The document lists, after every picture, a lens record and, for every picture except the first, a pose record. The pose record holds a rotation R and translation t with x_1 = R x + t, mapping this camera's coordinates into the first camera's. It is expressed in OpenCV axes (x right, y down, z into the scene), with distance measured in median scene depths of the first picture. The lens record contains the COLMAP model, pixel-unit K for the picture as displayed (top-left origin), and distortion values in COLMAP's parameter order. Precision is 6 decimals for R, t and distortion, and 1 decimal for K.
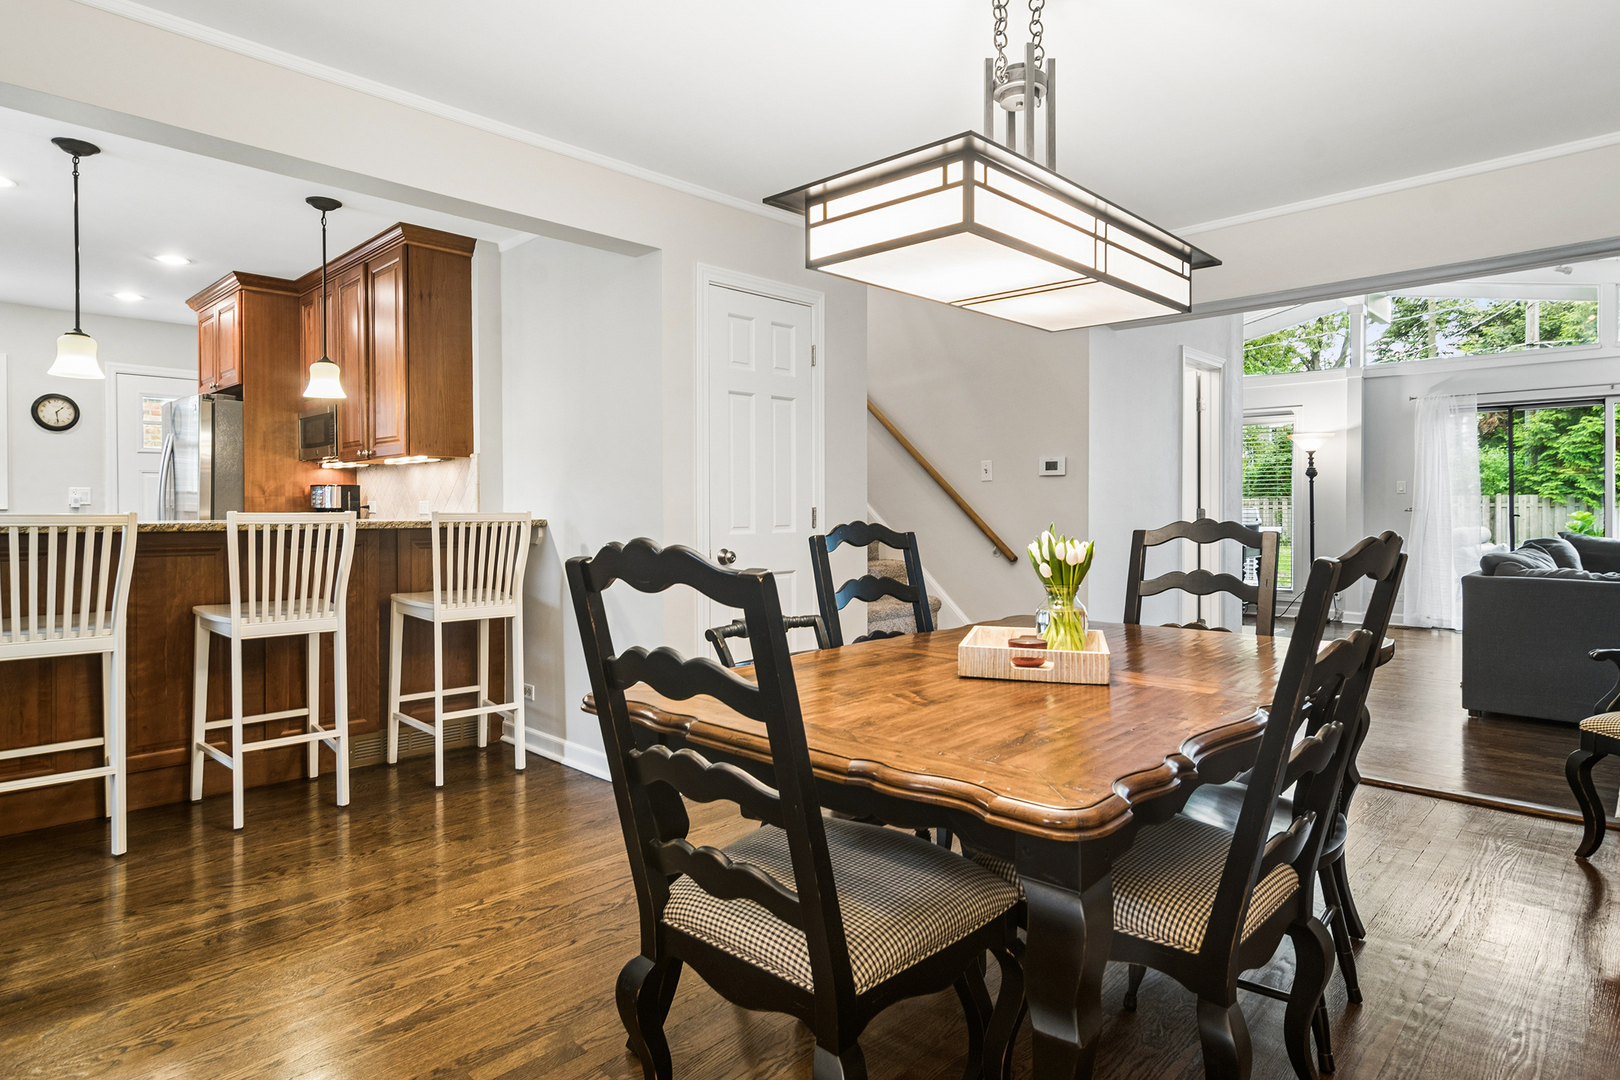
lens RADIAL K [[882.3, 0, 803.3], [0, 882.3, 531.8], [0, 0, 1]] dist [0.000938, 0.000500]
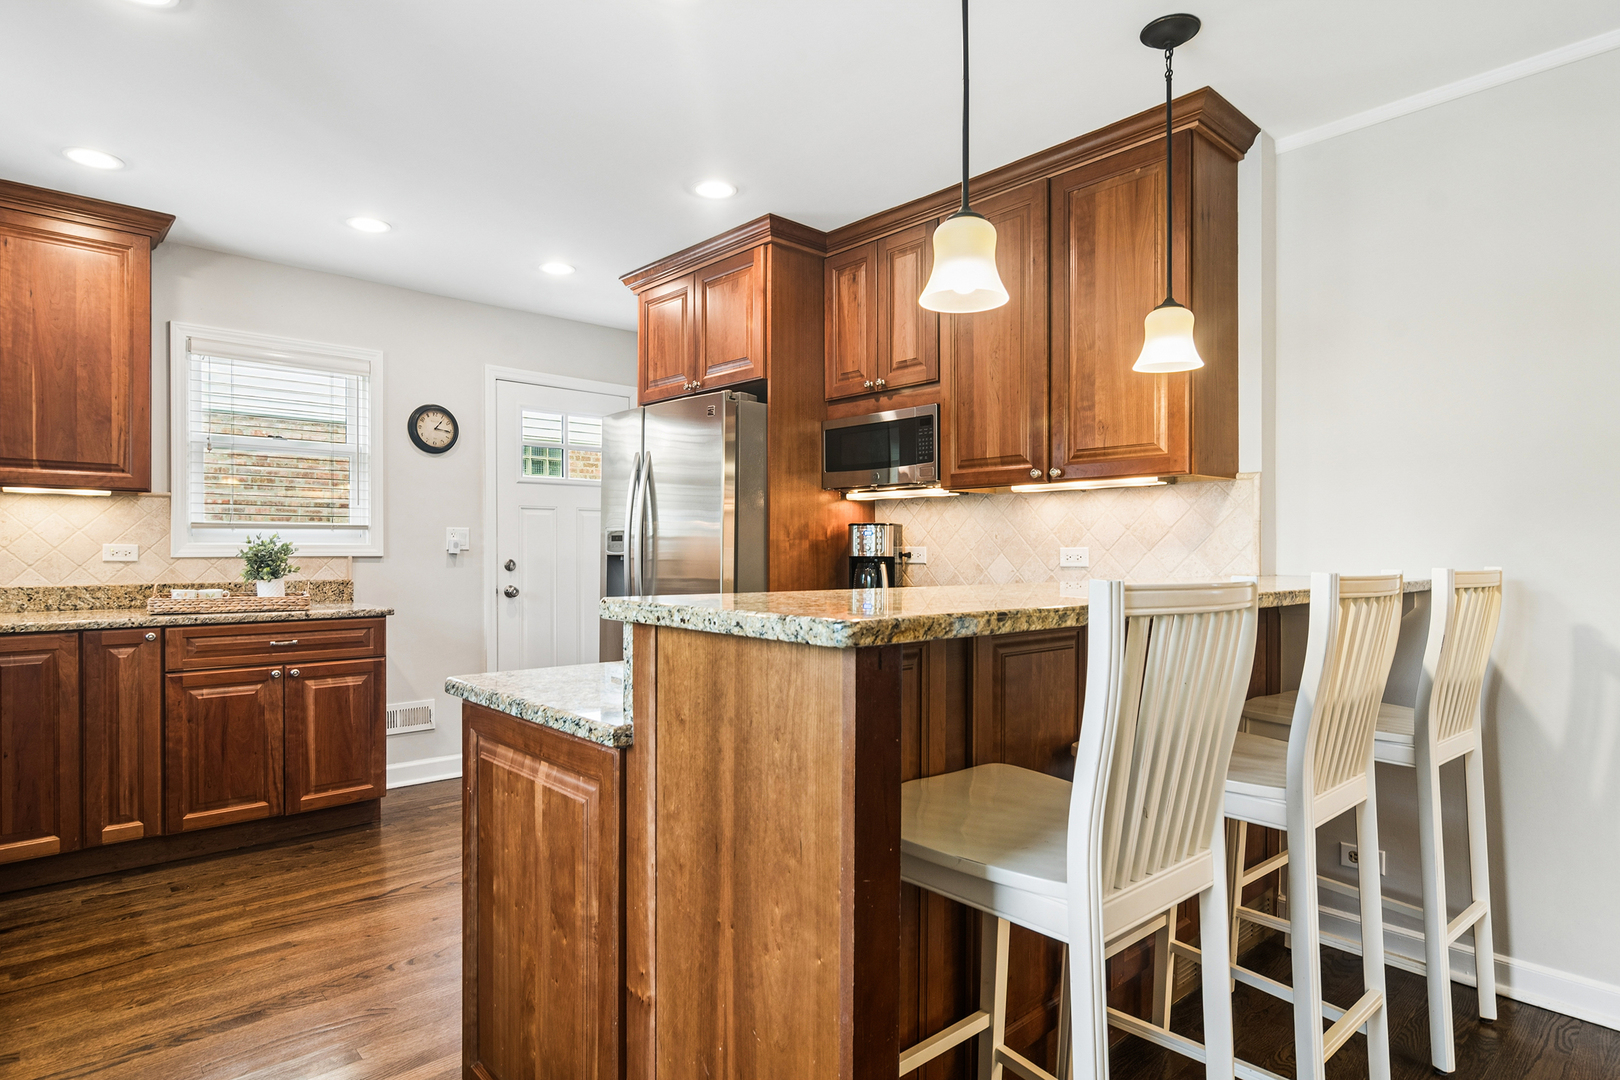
lens RADIAL K [[874.8, 0, 807.4], [0, 874.8, 560.3], [0, 0, 1]] dist [0.001307, 0.001201]
pose [[0.997658, 0.004098, -0.068274, -0.542870], [-0.005270, 0.999842, -0.016987, -0.012056], [0.068193, 0.017307, 0.997522, 0.309355]]
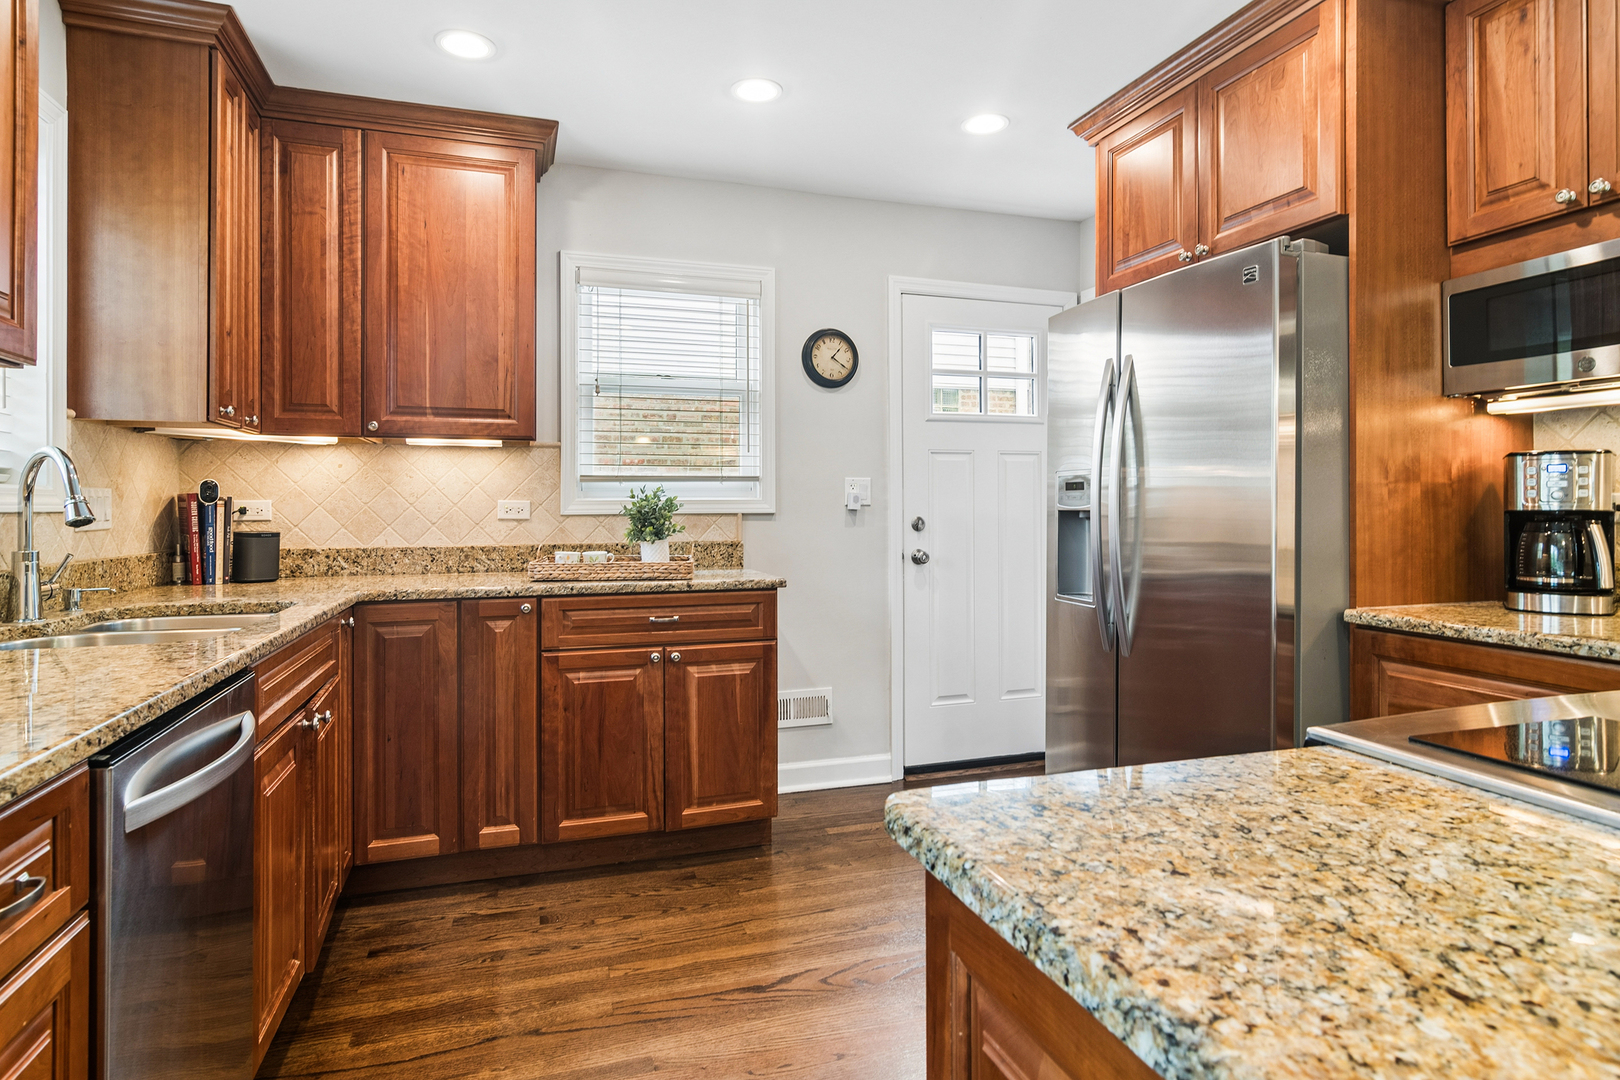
lens RADIAL K [[888.2, 0, 813.8], [0, 888.2, 513.3], [0, 0, 1]] dist [0.000347, 0.000177]
pose [[0.885737, 0.001030, -0.464186, -0.648138], [-0.010974, 0.999765, -0.018721, -0.014901], [0.464058, 0.021676, 0.885540, 0.502663]]
